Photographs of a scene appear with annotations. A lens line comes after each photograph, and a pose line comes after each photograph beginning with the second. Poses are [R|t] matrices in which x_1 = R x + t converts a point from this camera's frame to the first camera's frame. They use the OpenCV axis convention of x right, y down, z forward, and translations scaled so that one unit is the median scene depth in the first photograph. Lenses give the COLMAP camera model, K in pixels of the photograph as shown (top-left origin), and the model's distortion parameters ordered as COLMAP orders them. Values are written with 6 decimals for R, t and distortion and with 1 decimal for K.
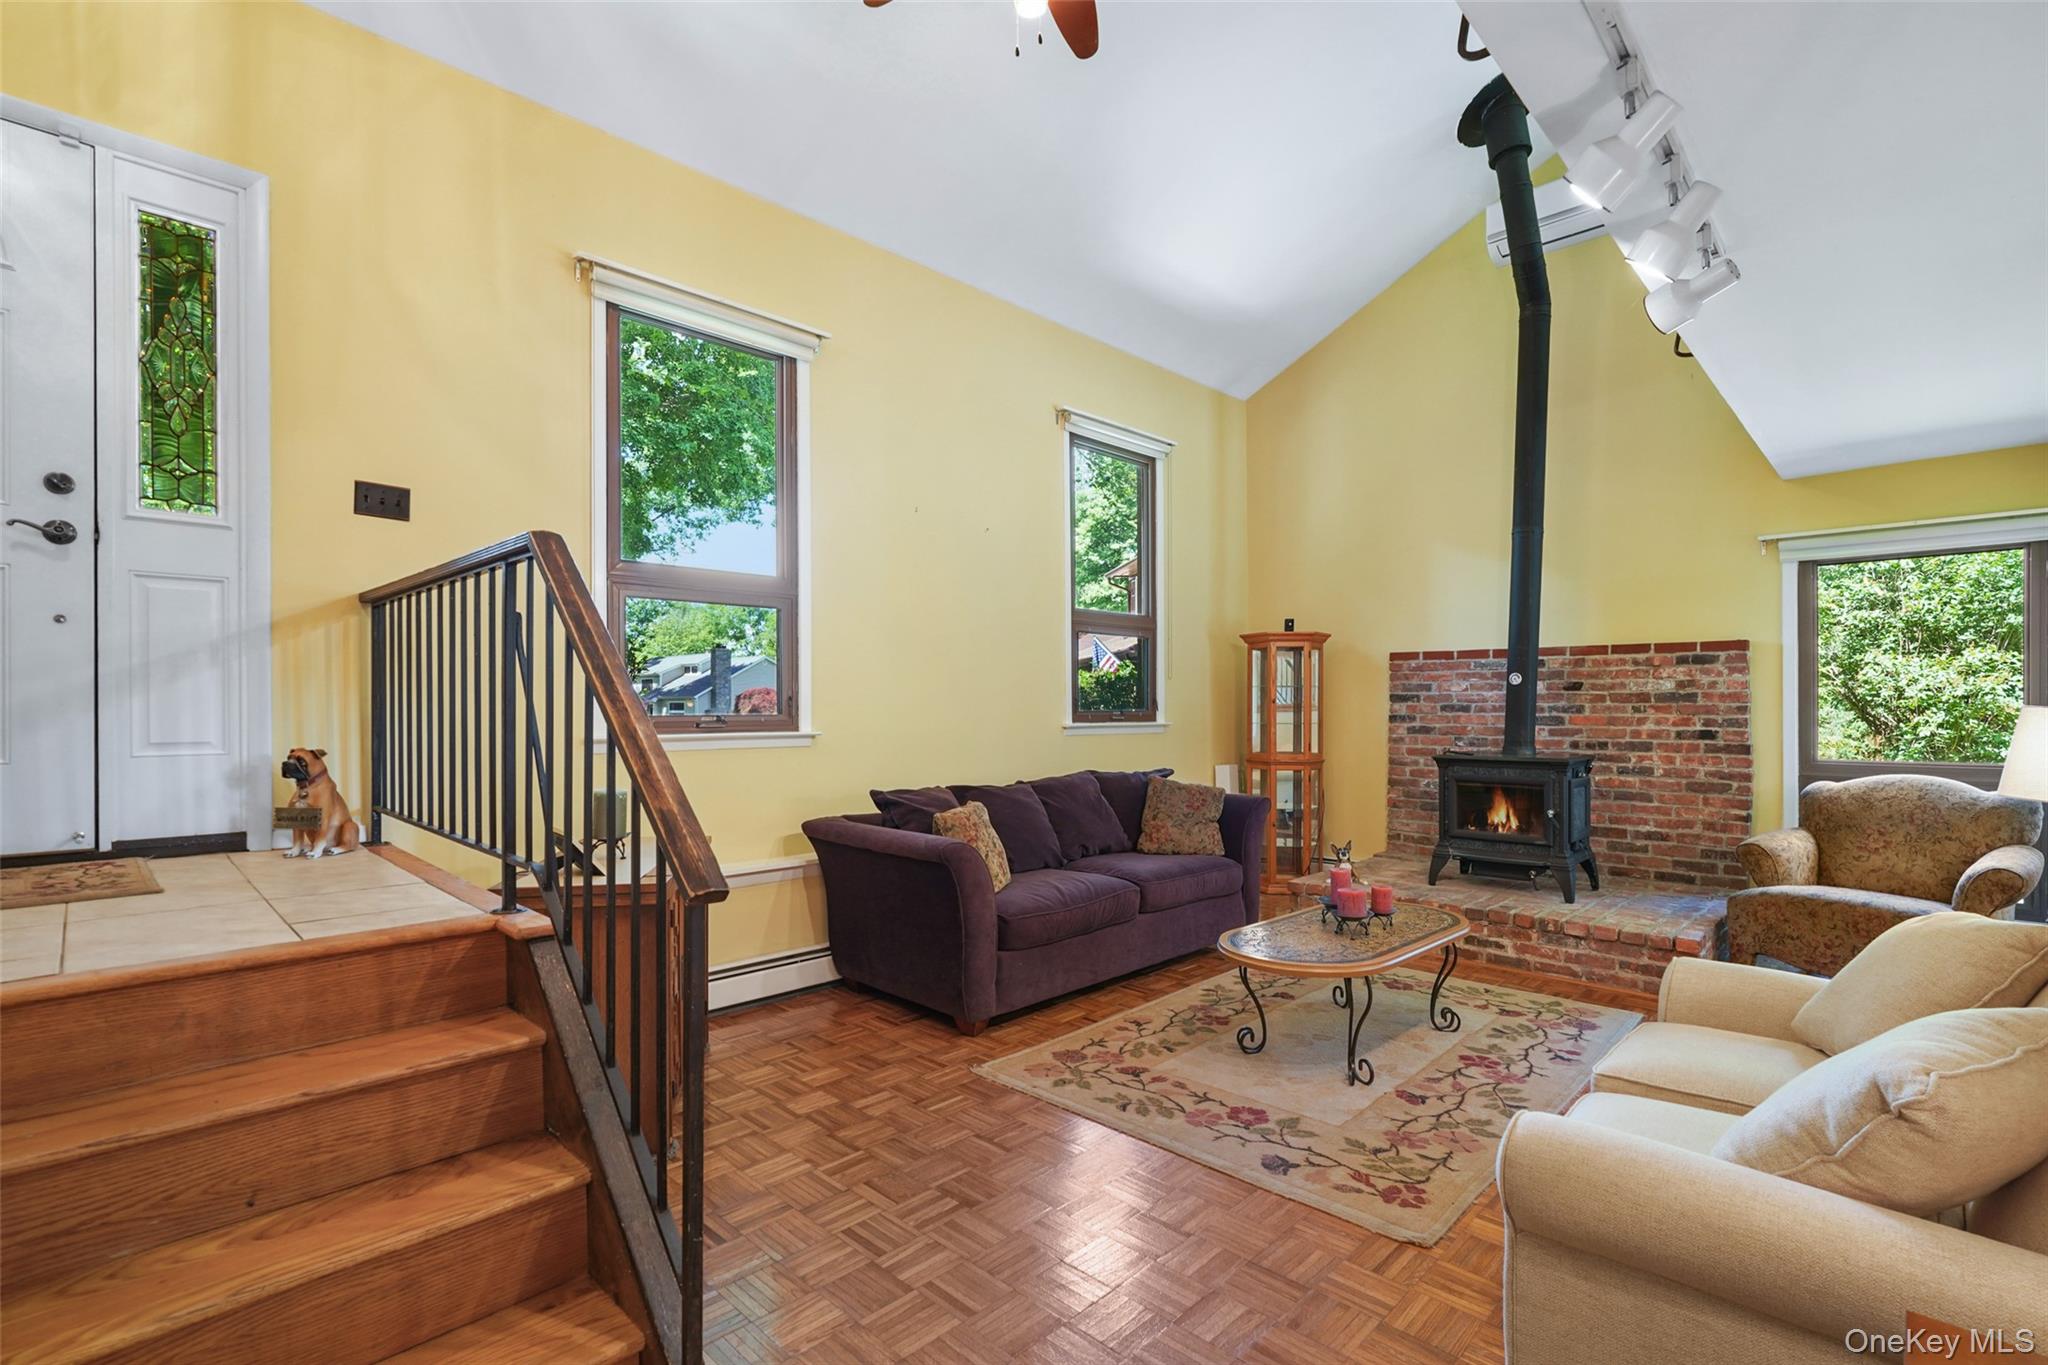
lens RADIAL K [[946.9, 0, 1008.5], [0, 946.9, 702.3], [0, 0, 1]] dist [-0.009550, 0.003929]
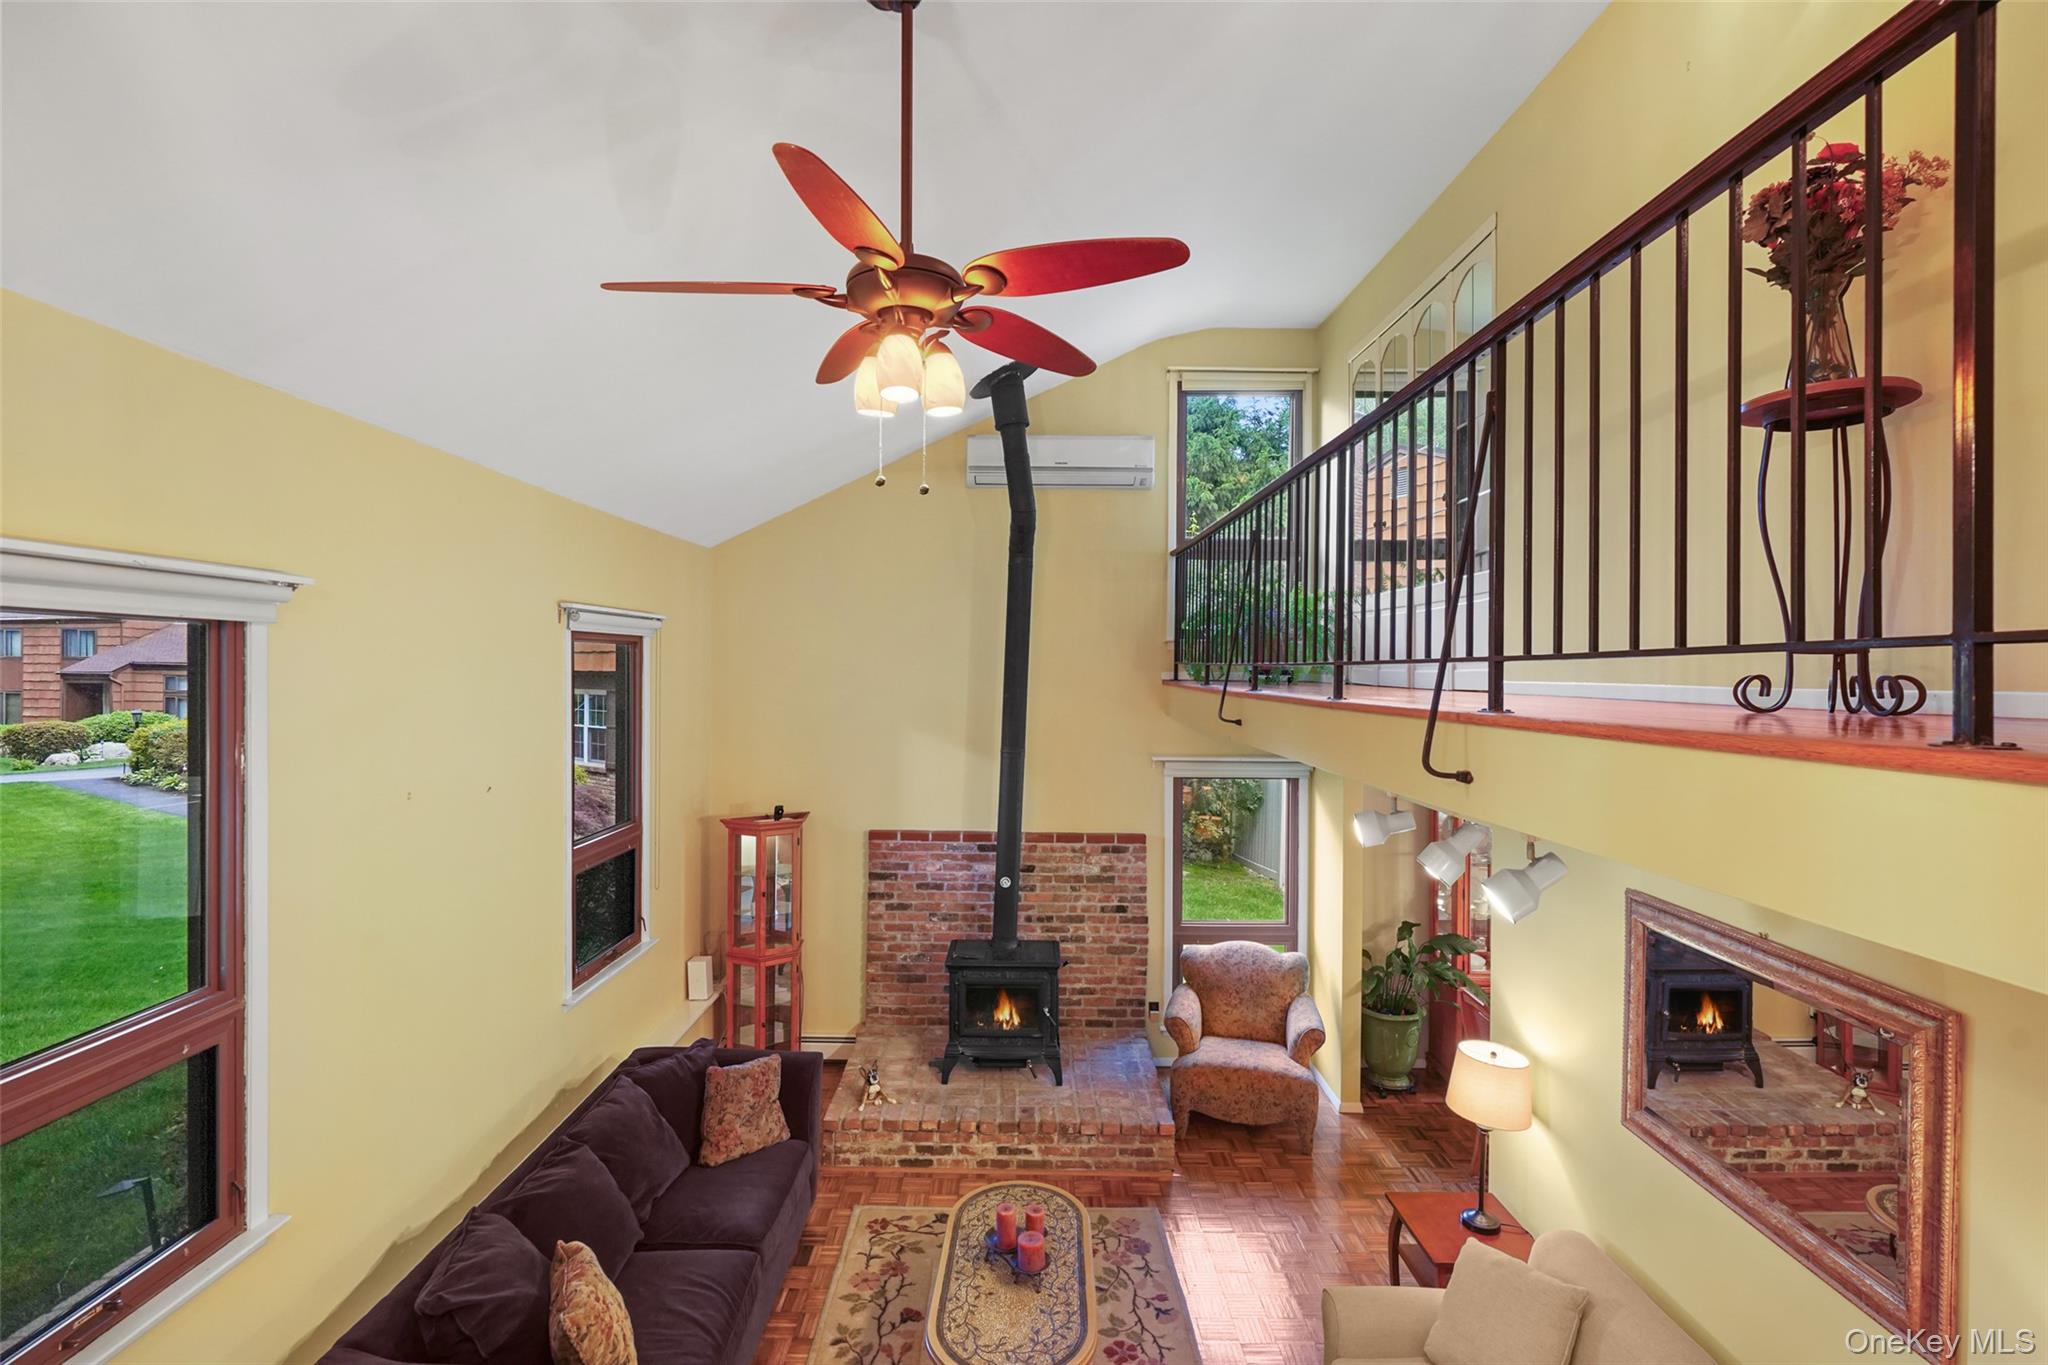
lens RADIAL K [[946.9, 0, 1030.9], [0, 946.9, 668.8], [0, 0, 1]] dist [-0.009550, 0.003929]
pose [[0.706759, 0.007070, 0.707419, -0.249025], [-0.009588, 0.999954, -0.000415, -0.283069], [-0.707389, -0.006490, 0.706794, 0.178793]]
